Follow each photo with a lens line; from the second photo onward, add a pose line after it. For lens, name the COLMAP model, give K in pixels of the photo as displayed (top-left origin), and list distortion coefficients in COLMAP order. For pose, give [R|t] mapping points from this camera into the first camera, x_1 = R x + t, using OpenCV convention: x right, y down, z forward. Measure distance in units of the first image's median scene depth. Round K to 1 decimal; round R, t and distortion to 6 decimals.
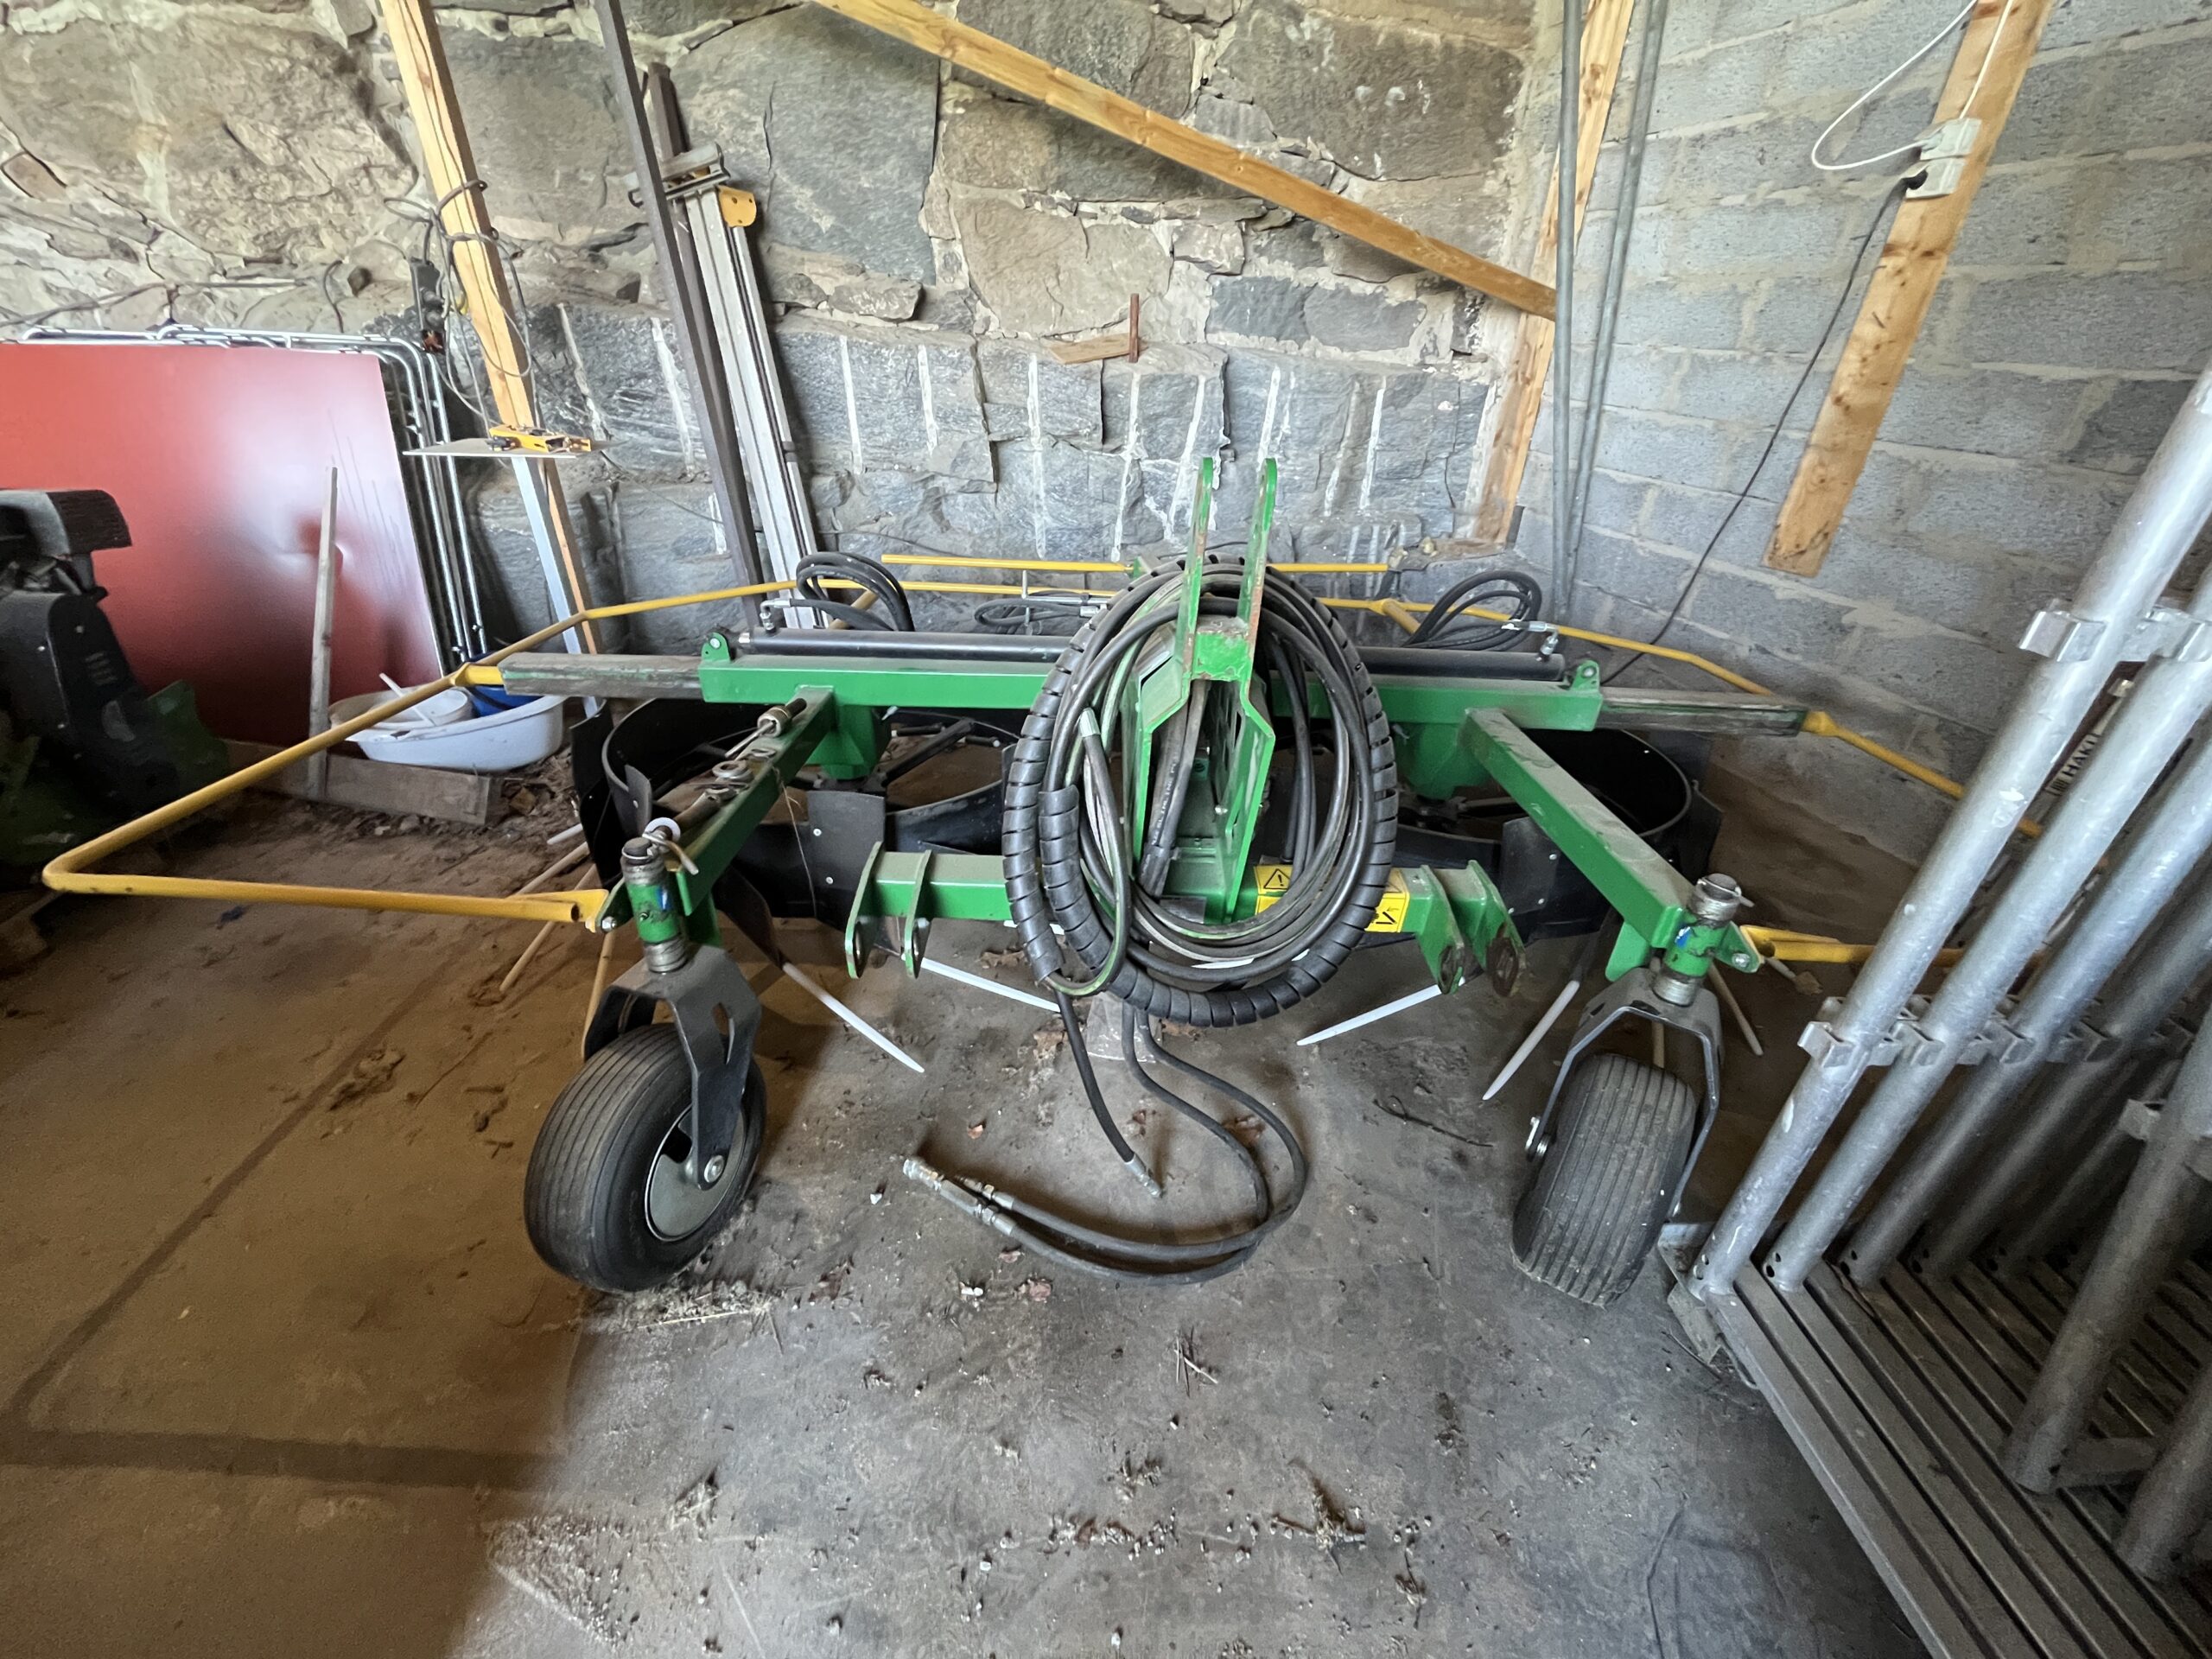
lens RADIAL K [[897.4, 0, 1090.7], [0, 897.4, 838.2], [0, 0, 1]] dist [-0.003906, 0.000161]
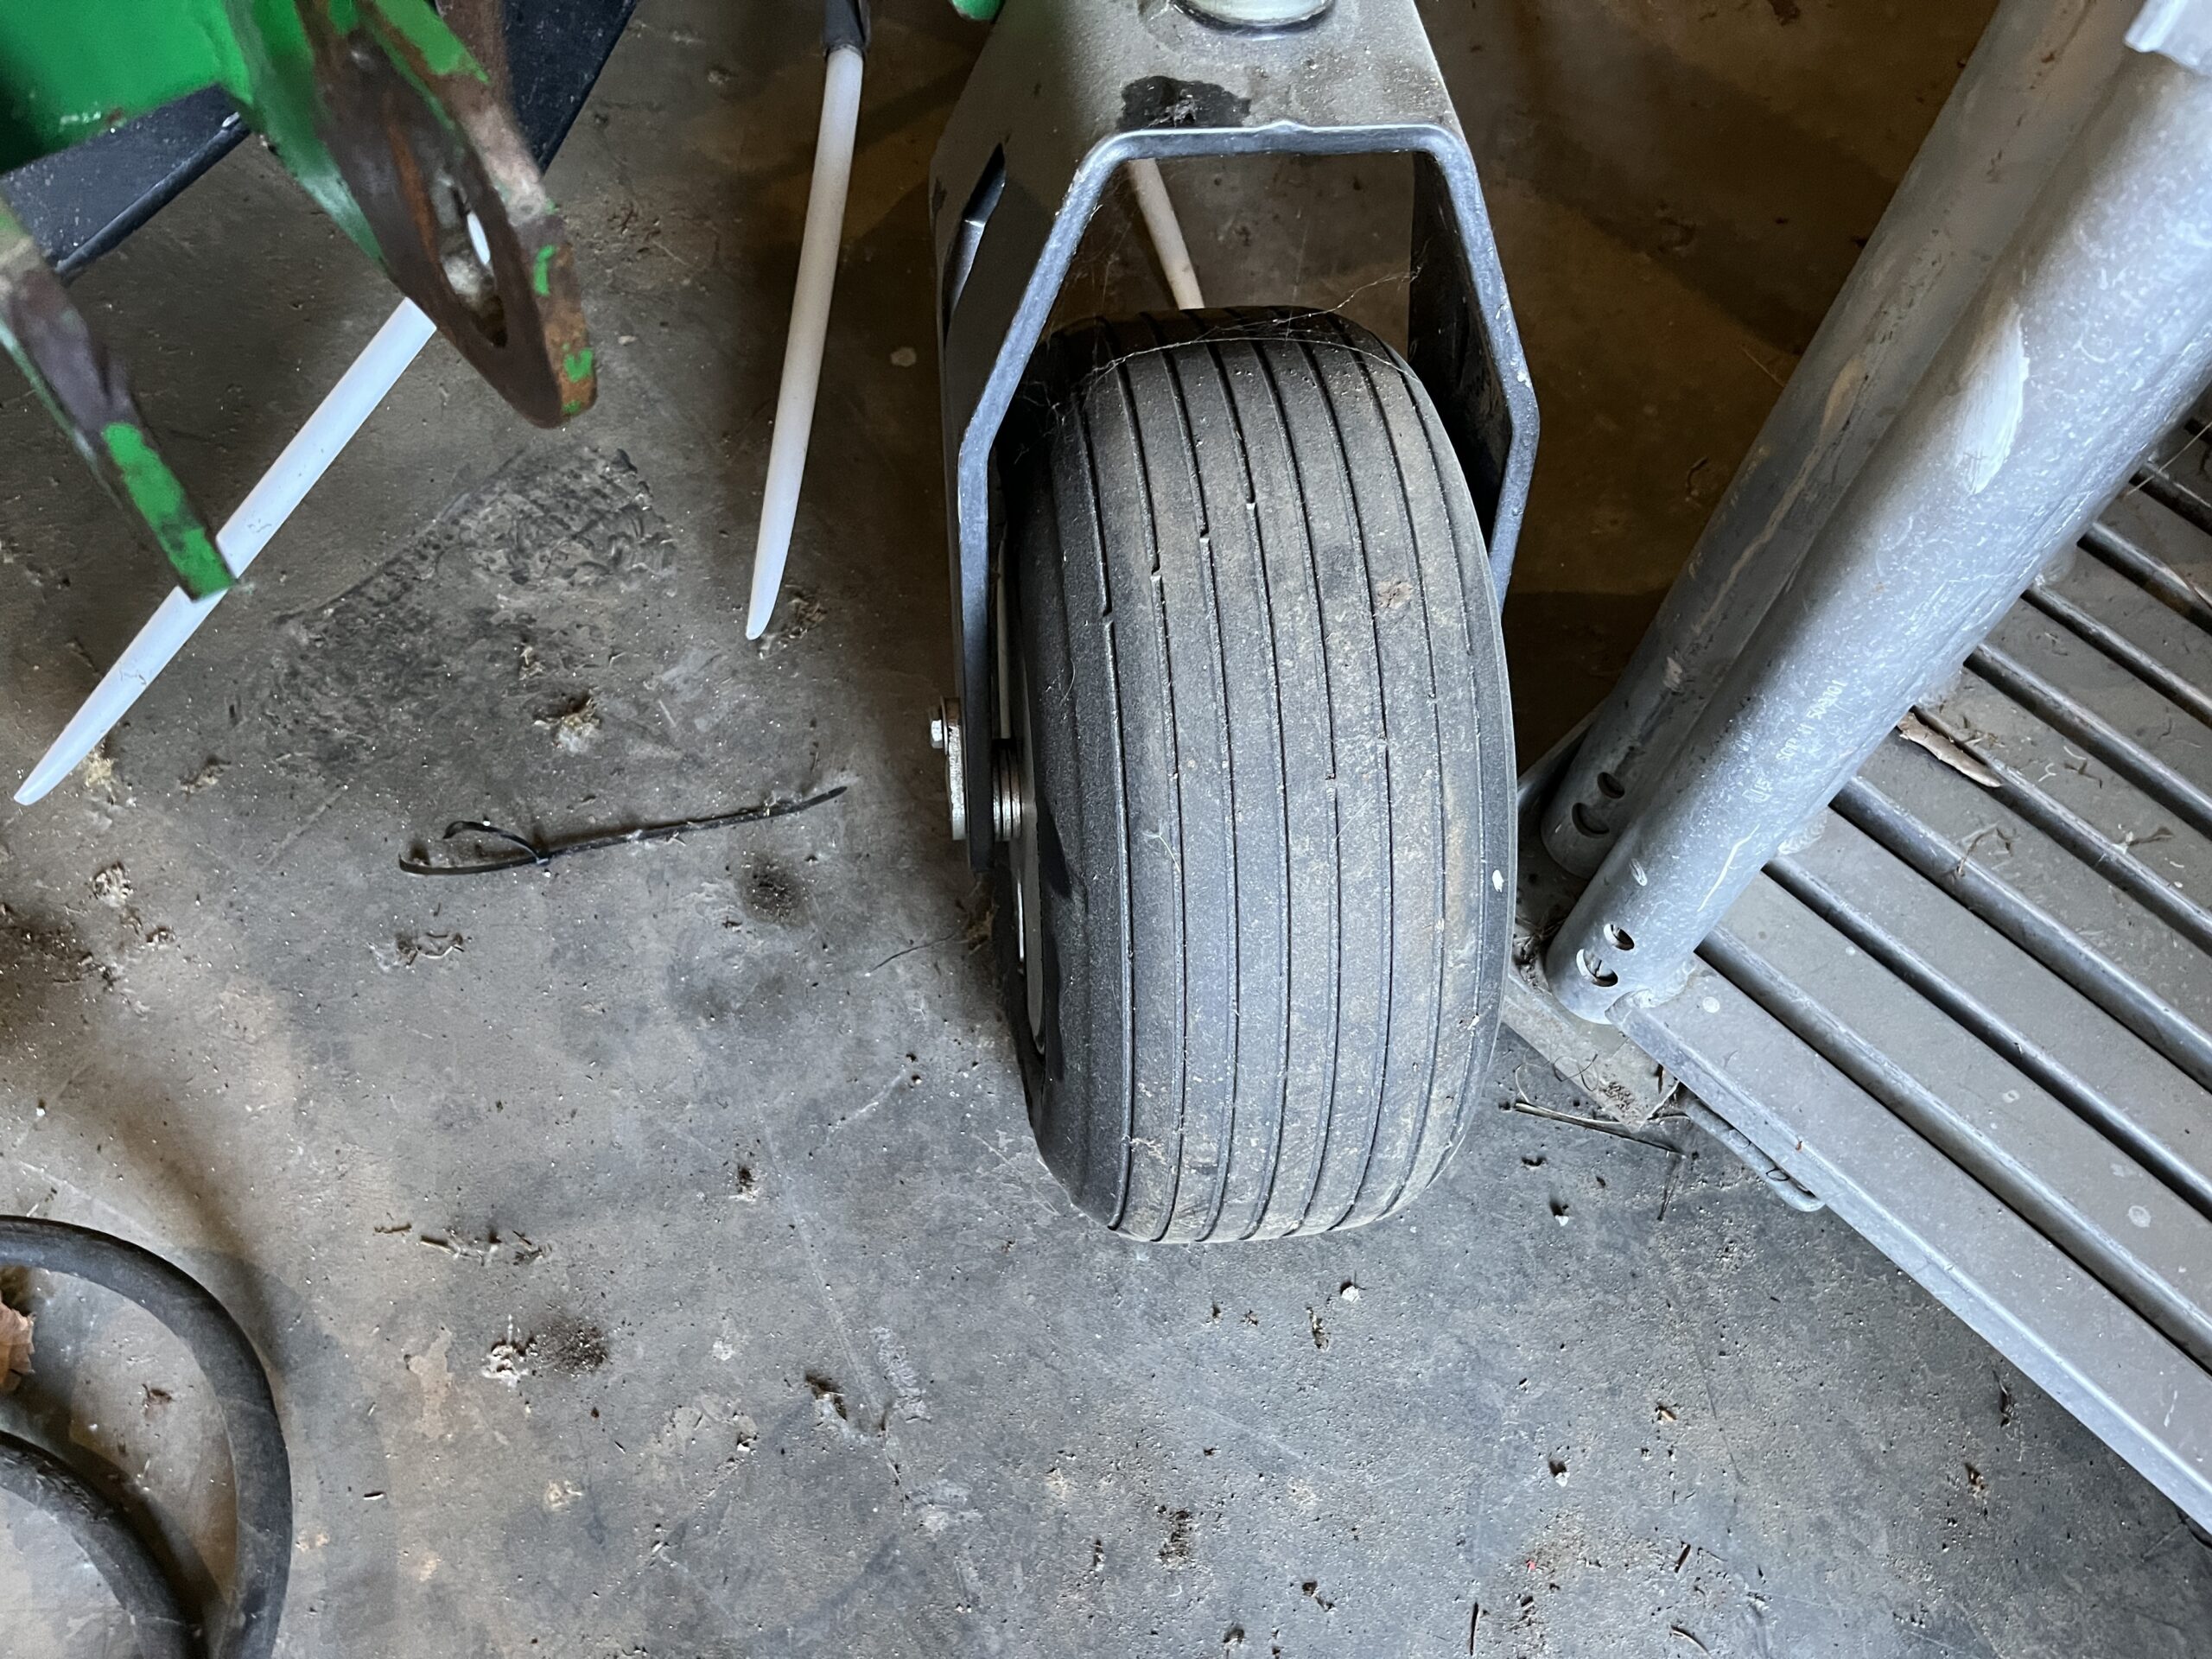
lens RADIAL K [[1720.2, 0, 1097.4], [0, 1720.2, 829.8], [0, 0, 1]] dist [0.004275, -0.010459]
pose [[0.735677, -0.569832, 0.366157, 0.177330], [0.304001, 0.760862, 0.573299, 0.040716], [-0.605280, -0.310451, 0.732978, 0.325079]]
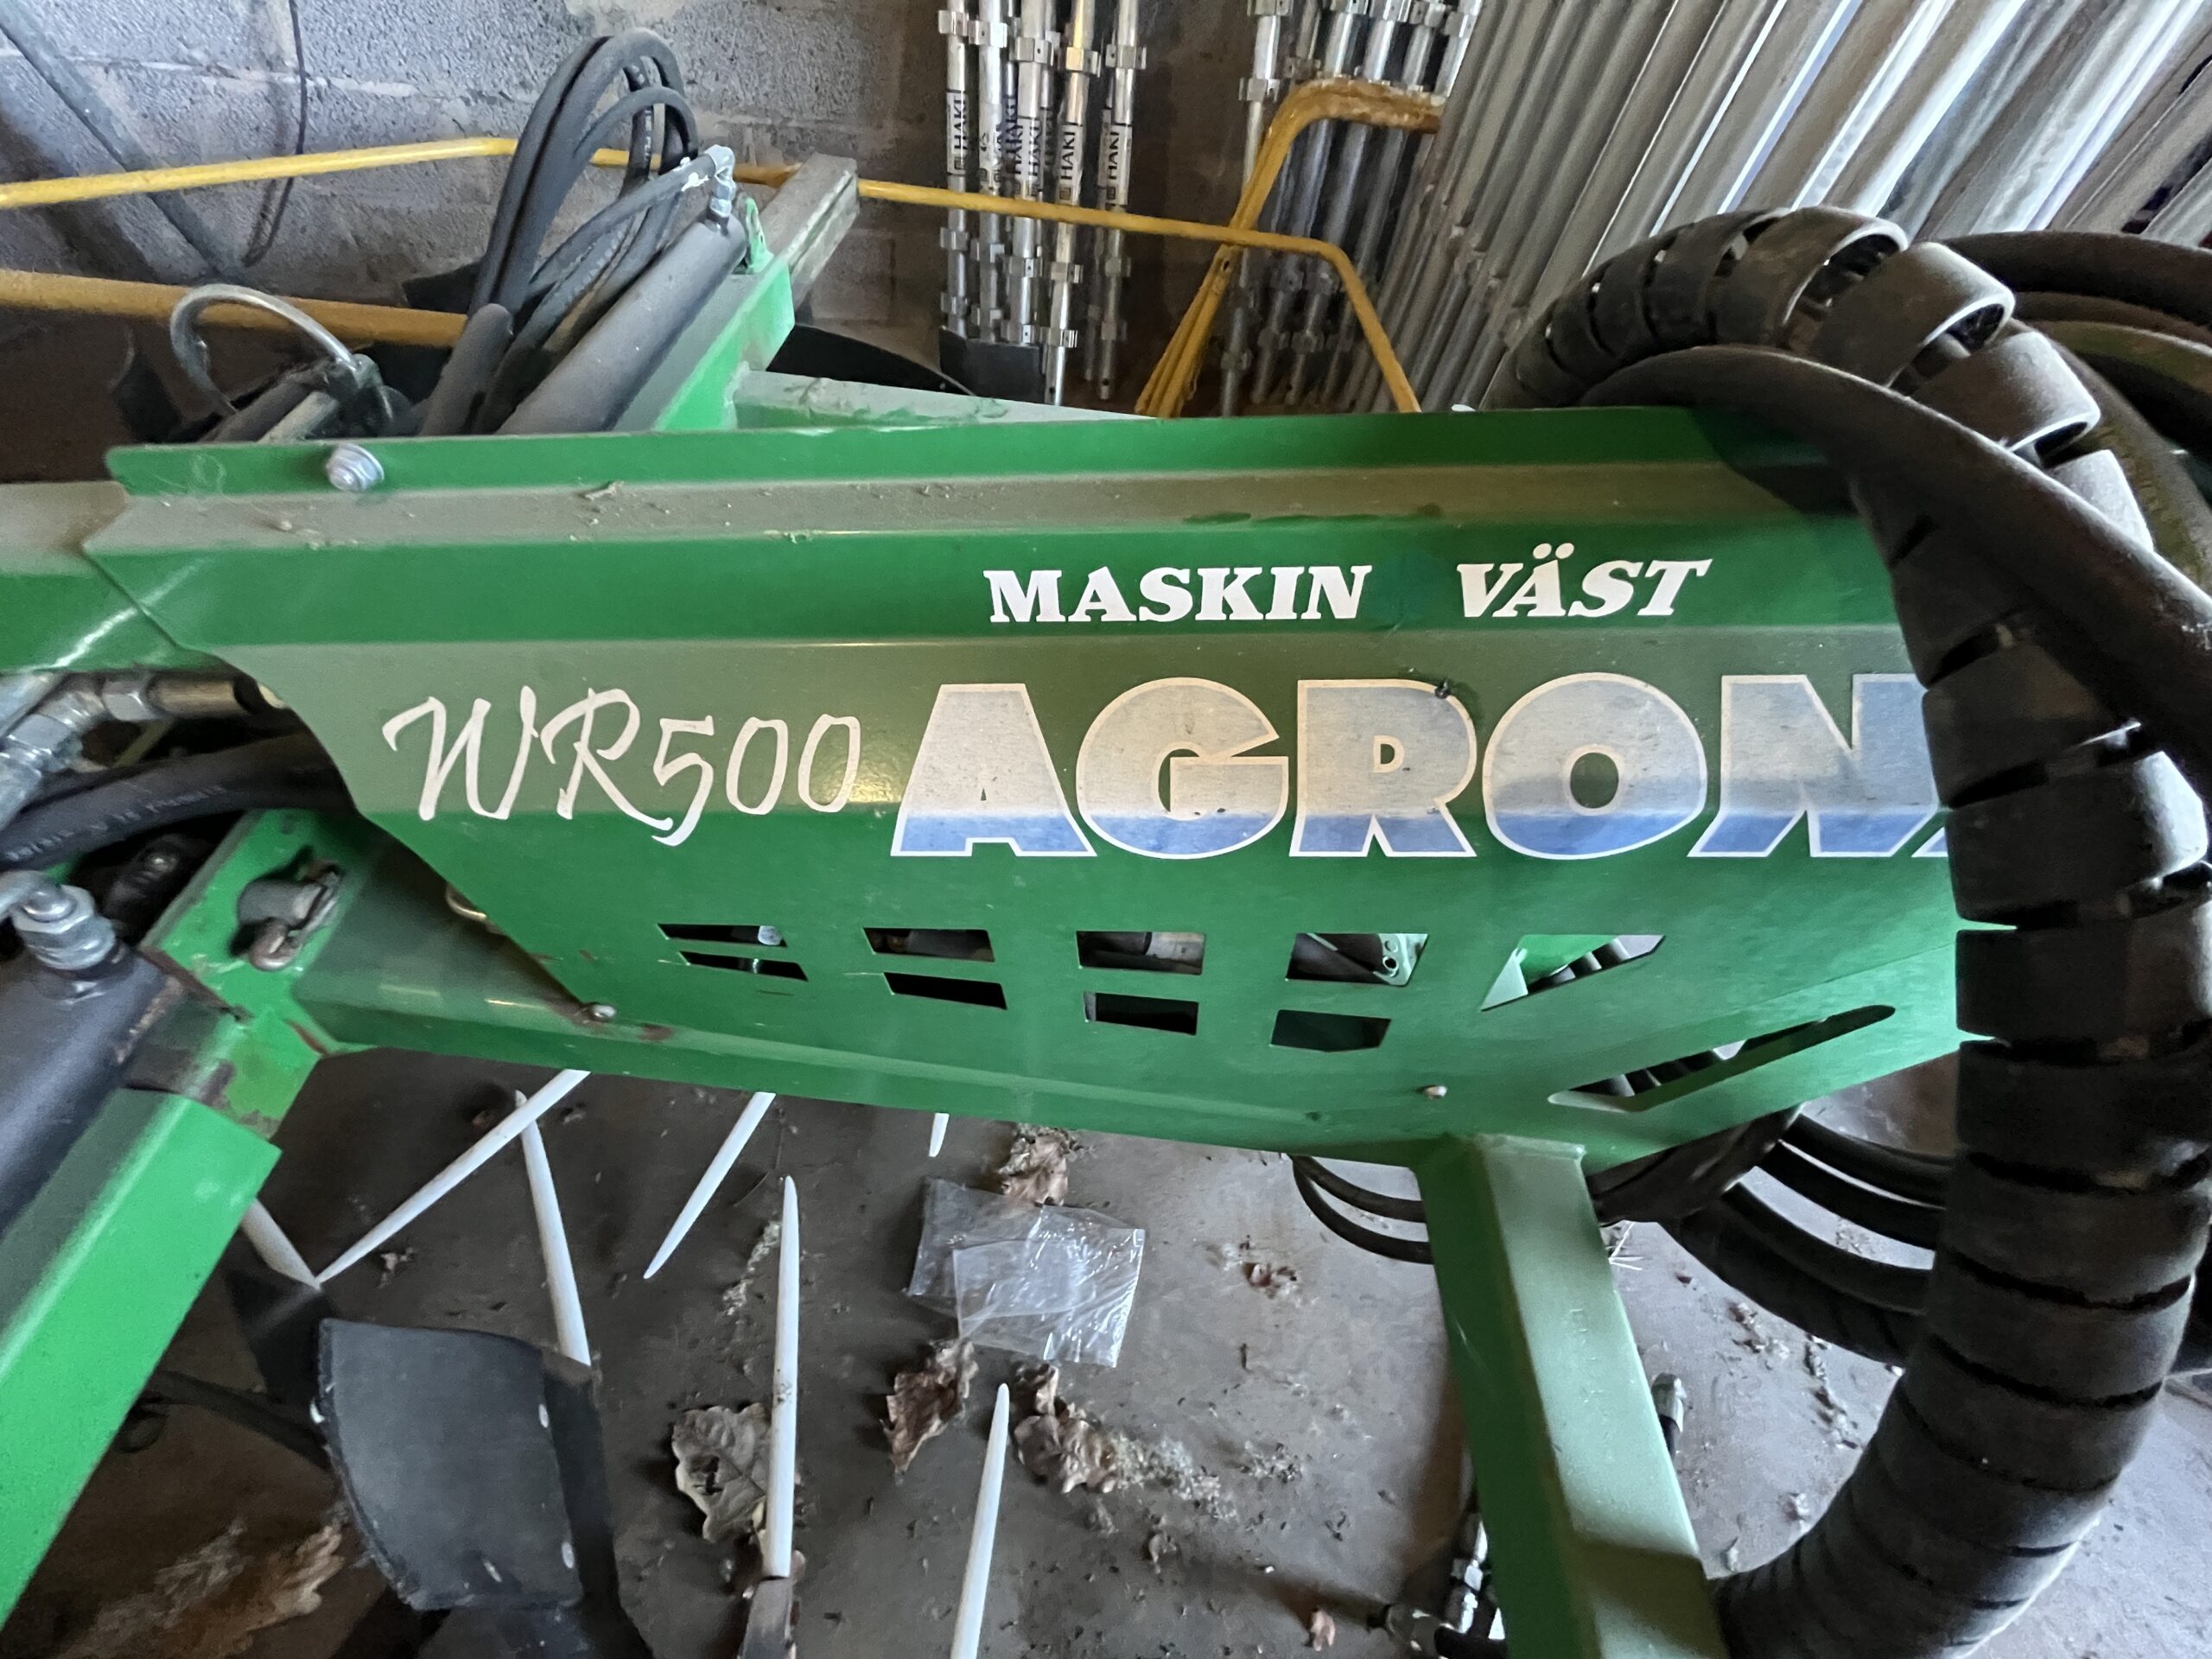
lens RADIAL K [[897.4, 0, 1092.1], [0, 897.4, 836.0], [0, 0, 1]] dist [-0.003906, 0.000161]
pose [[0.031048, -0.793176, 0.608201, -0.051203], [0.386668, 0.570648, 0.724464, -0.209063], [-0.921696, 0.212679, 0.324413, 0.514228]]
